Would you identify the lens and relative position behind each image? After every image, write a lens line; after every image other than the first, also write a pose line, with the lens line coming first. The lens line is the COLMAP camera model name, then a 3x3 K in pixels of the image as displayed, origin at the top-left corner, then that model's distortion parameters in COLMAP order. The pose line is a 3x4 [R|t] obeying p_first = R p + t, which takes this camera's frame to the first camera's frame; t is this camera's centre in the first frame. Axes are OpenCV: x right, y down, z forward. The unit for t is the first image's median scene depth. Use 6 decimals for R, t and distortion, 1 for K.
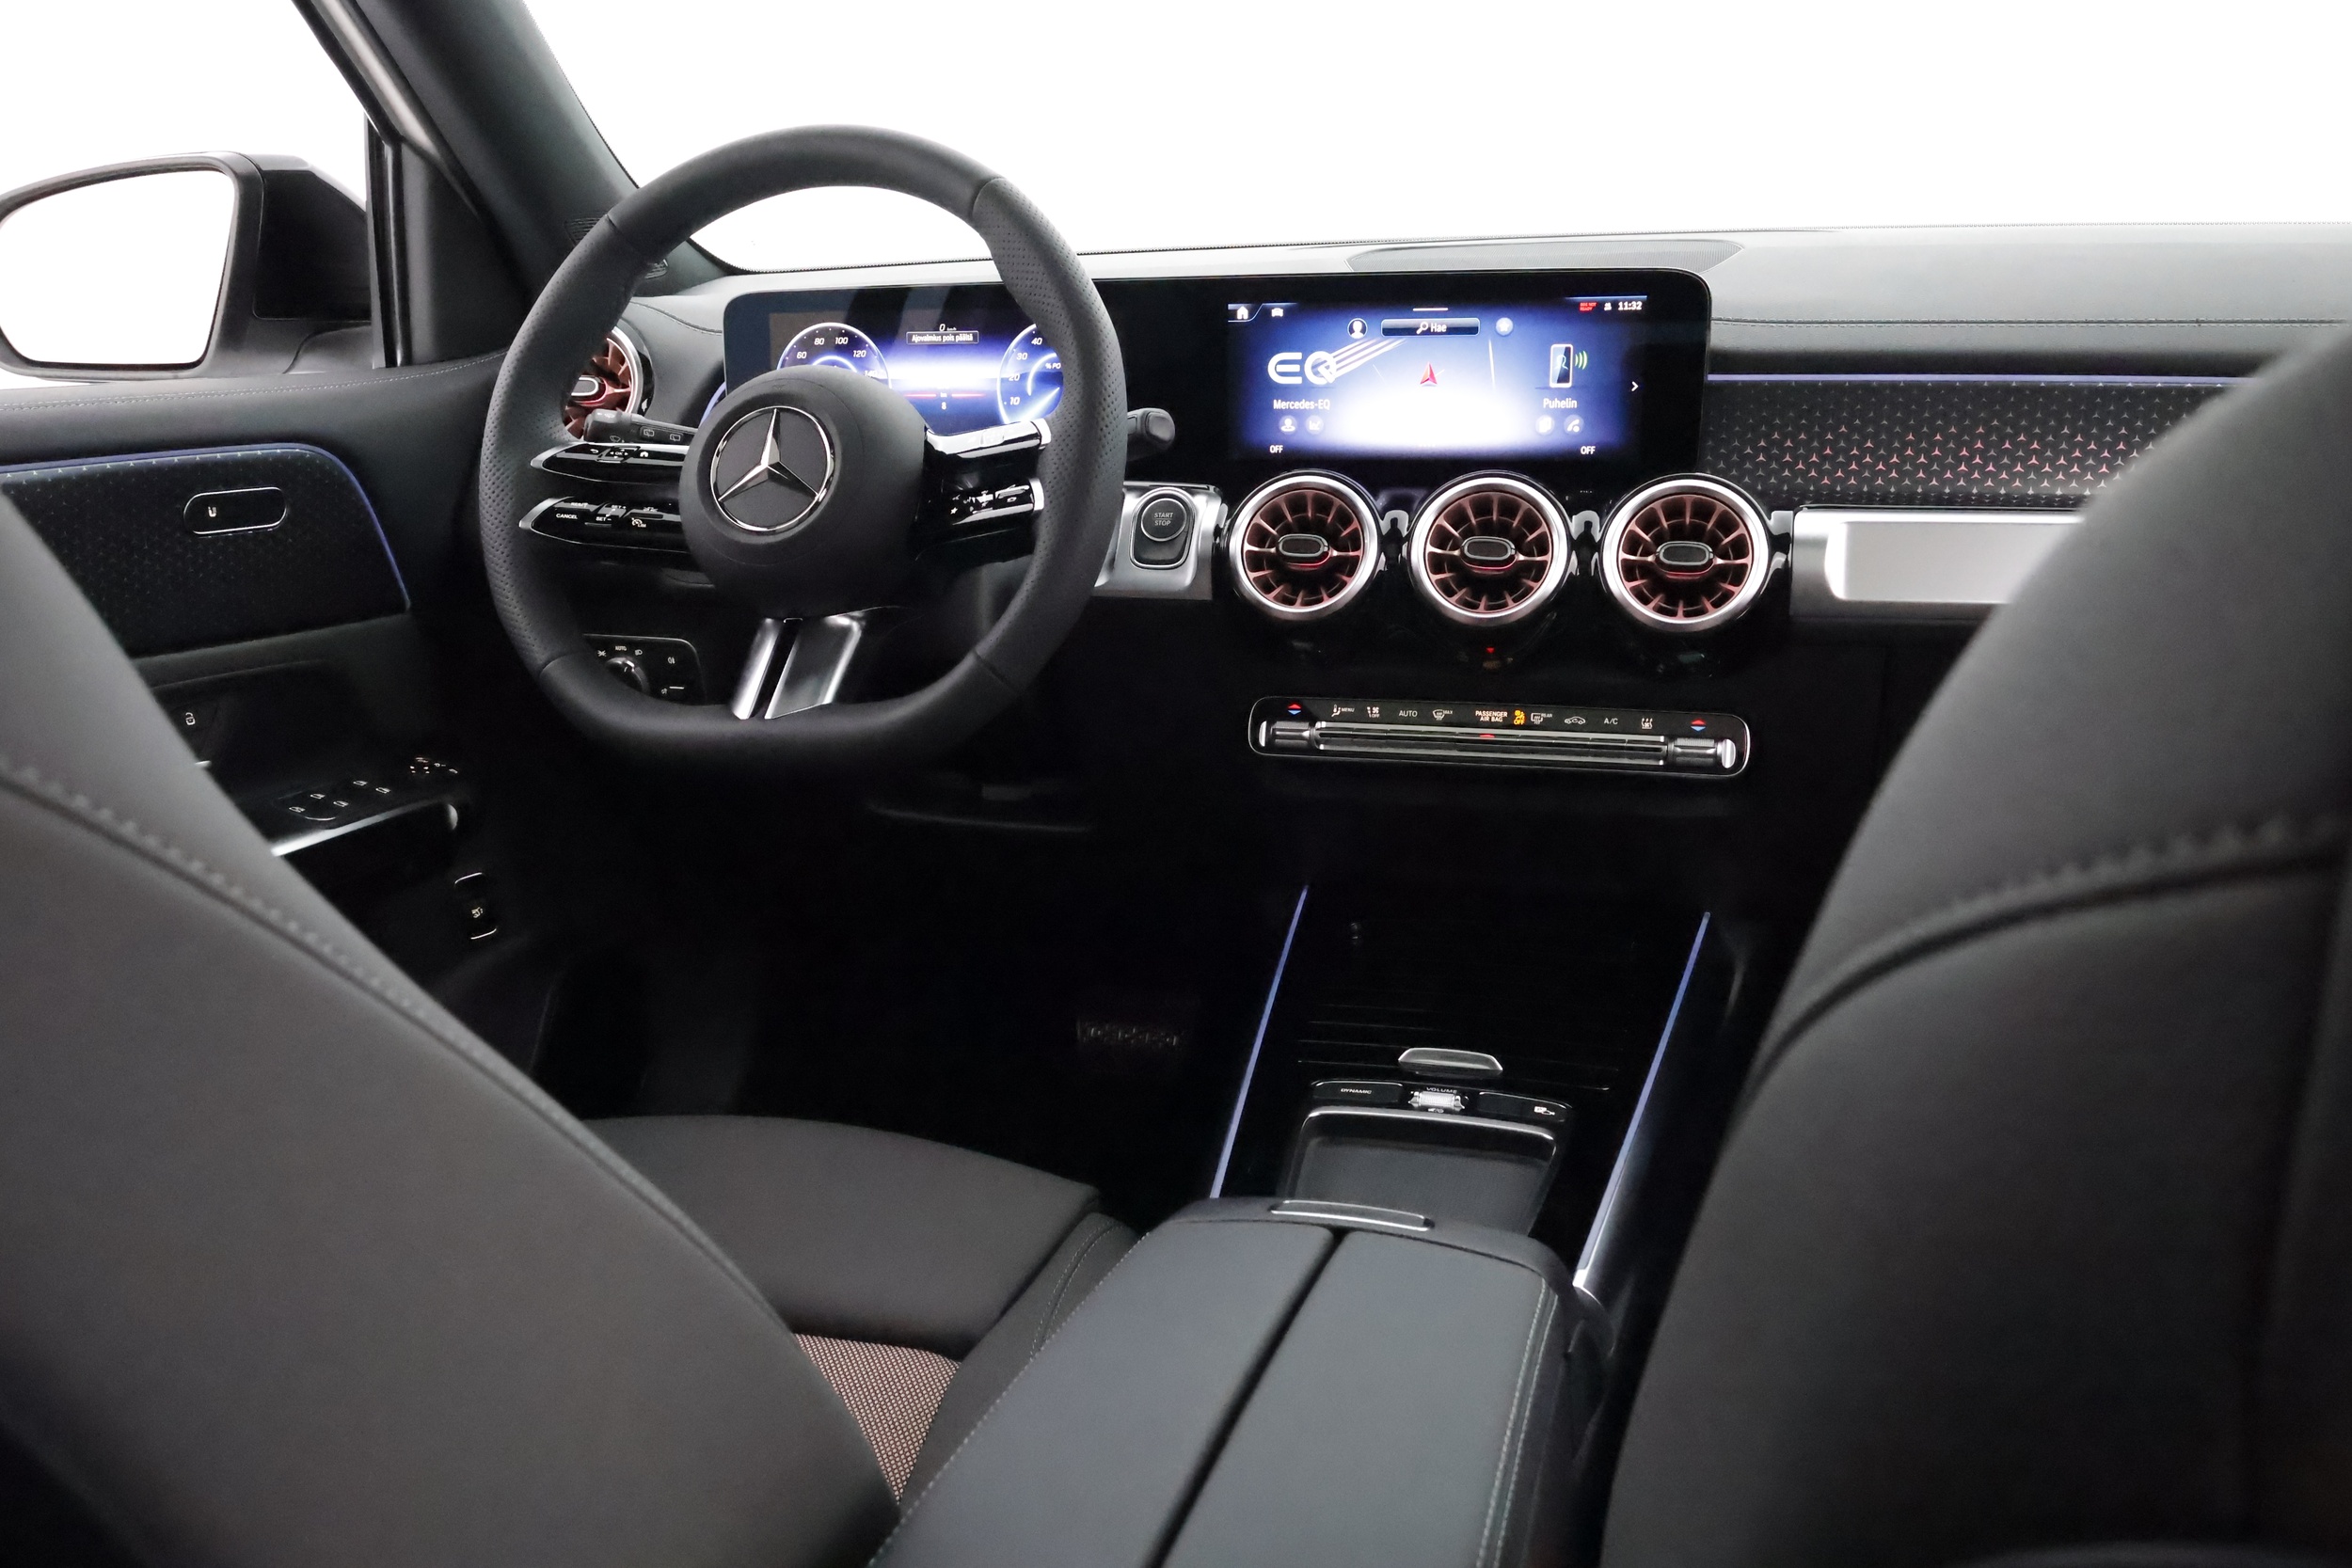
lens RADIAL K [[1879.4, 0, 1195.1], [0, 1879.4, 774.4], [0, 0, 1]] dist [-0.001958, -0.001850]
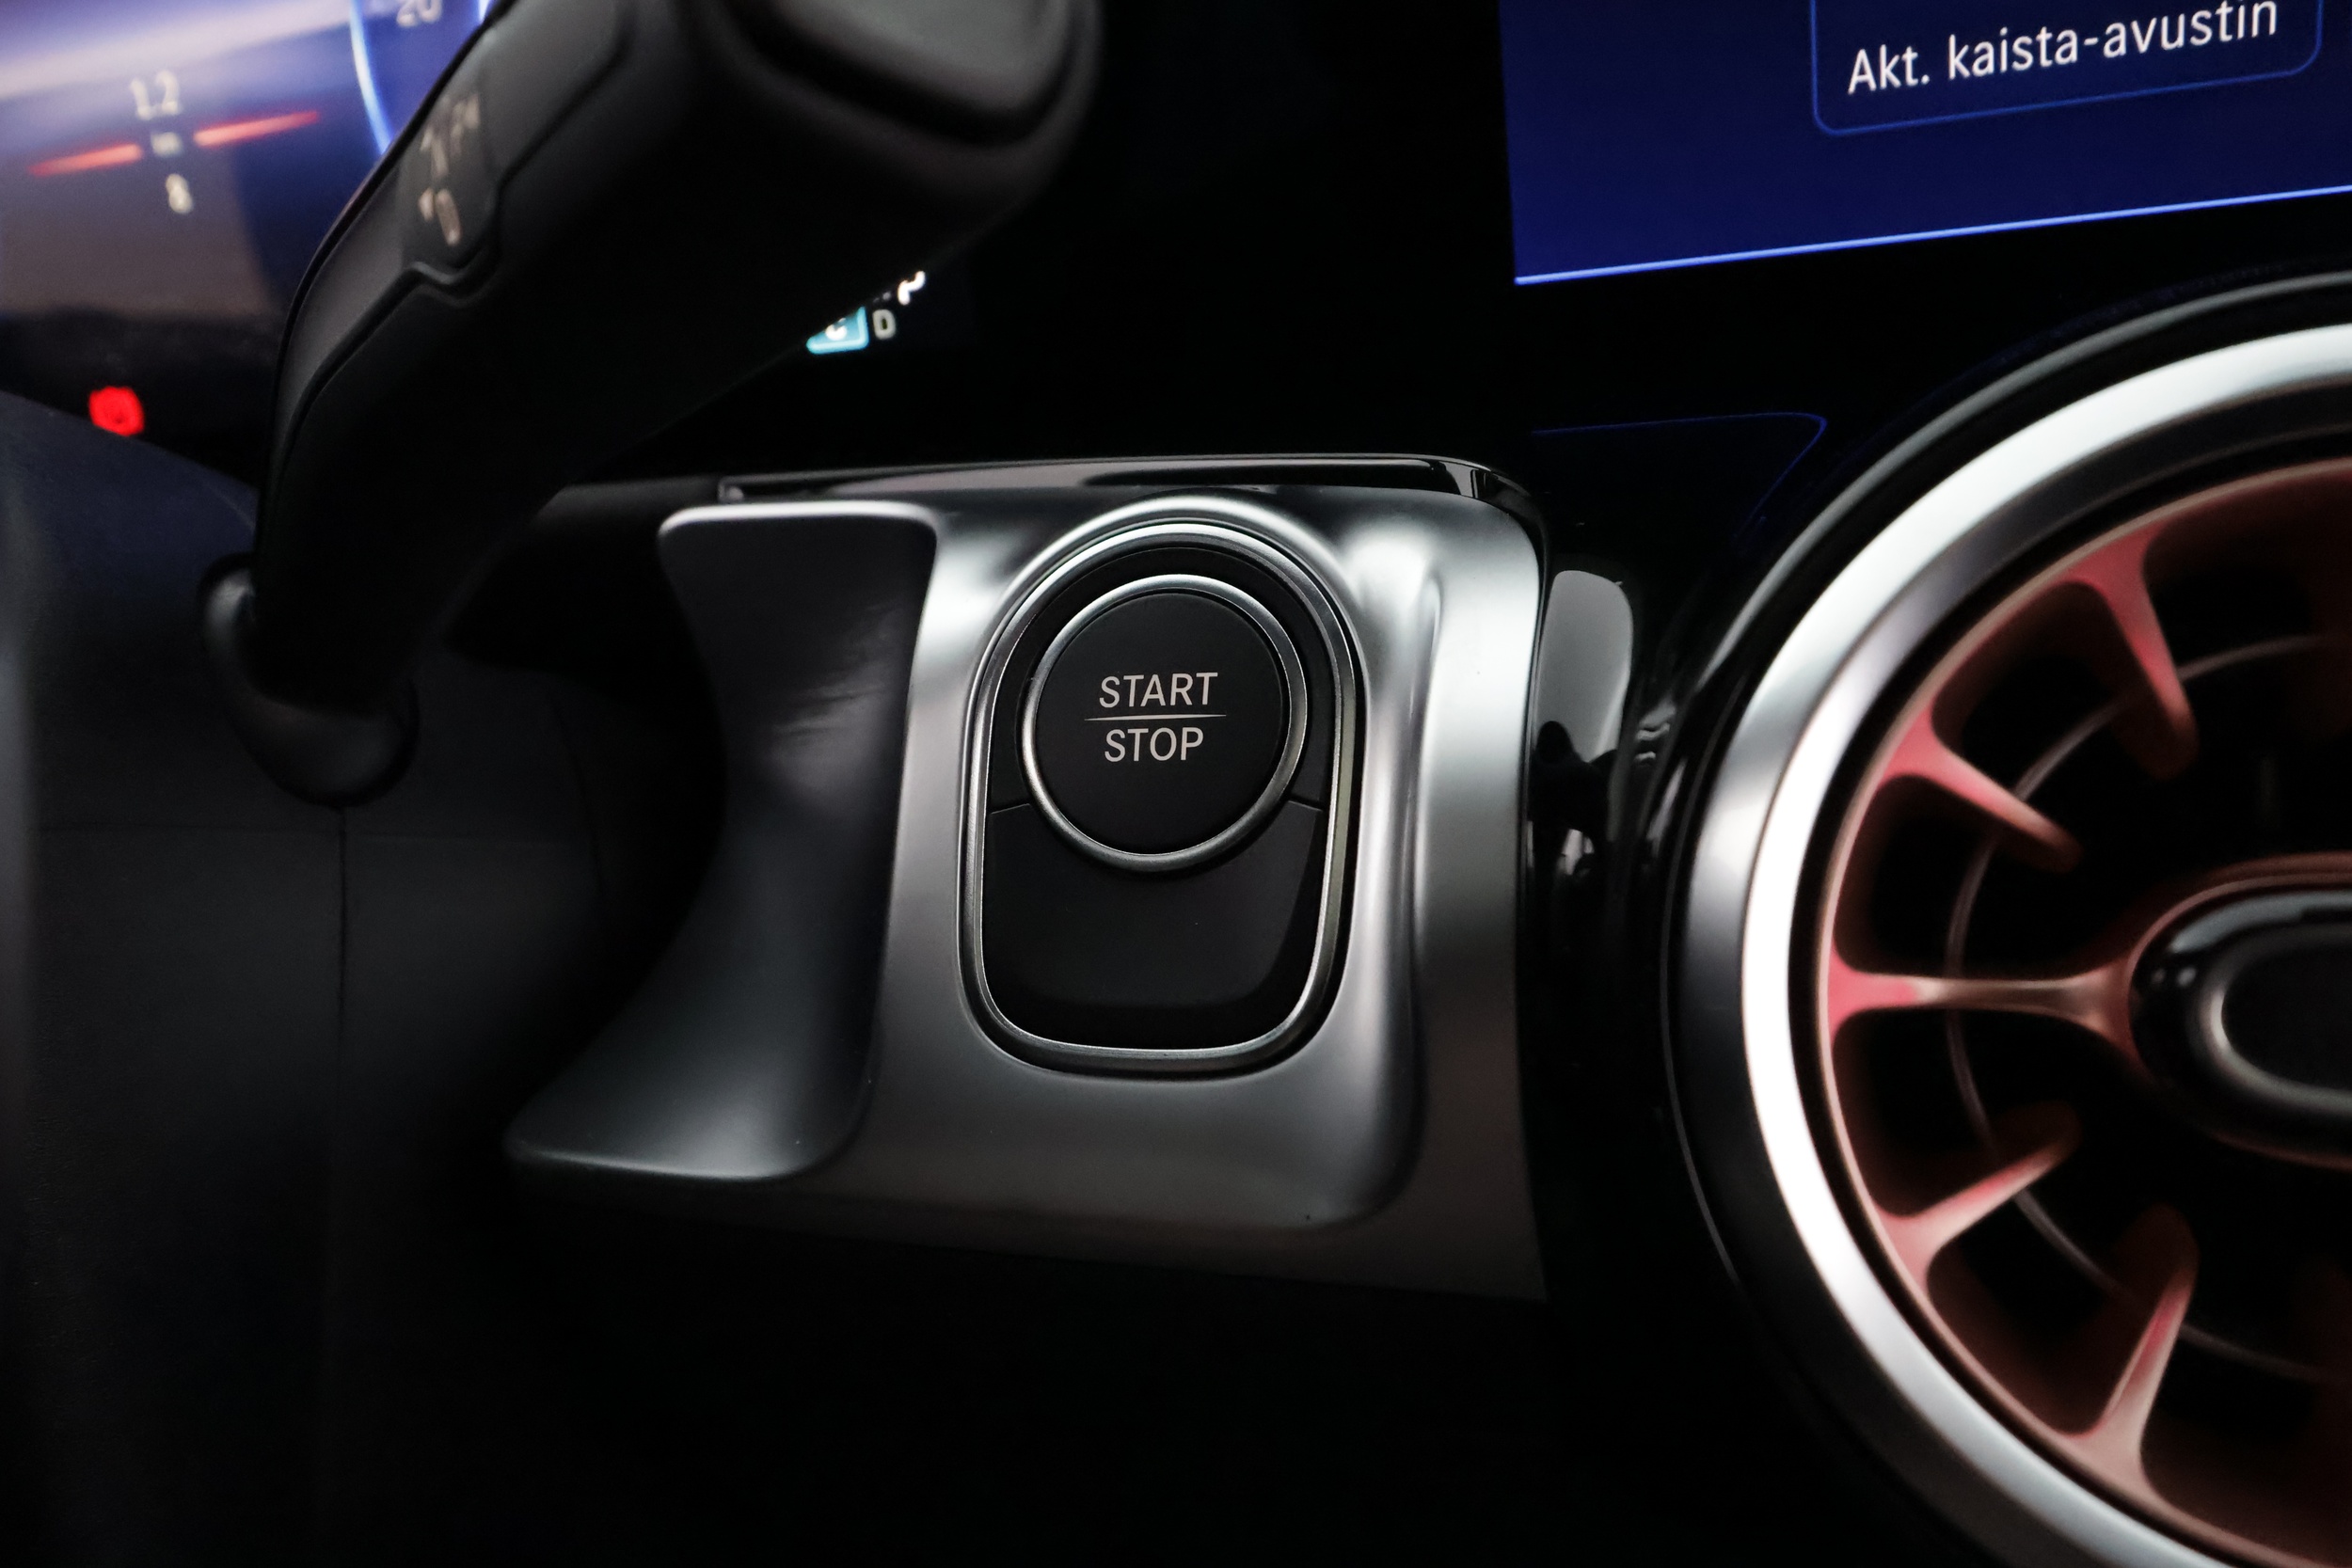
lens RADIAL K [[1879.4, 0, 1197.1], [0, 1879.4, 774.9], [0, 0, 1]] dist [-0.001958, -0.001850]
pose [[0.992325, -0.088973, -0.085876, -0.001383], [0.093622, 0.994264, 0.051710, -0.137212], [0.080782, -0.059353, 0.994963, 0.841258]]
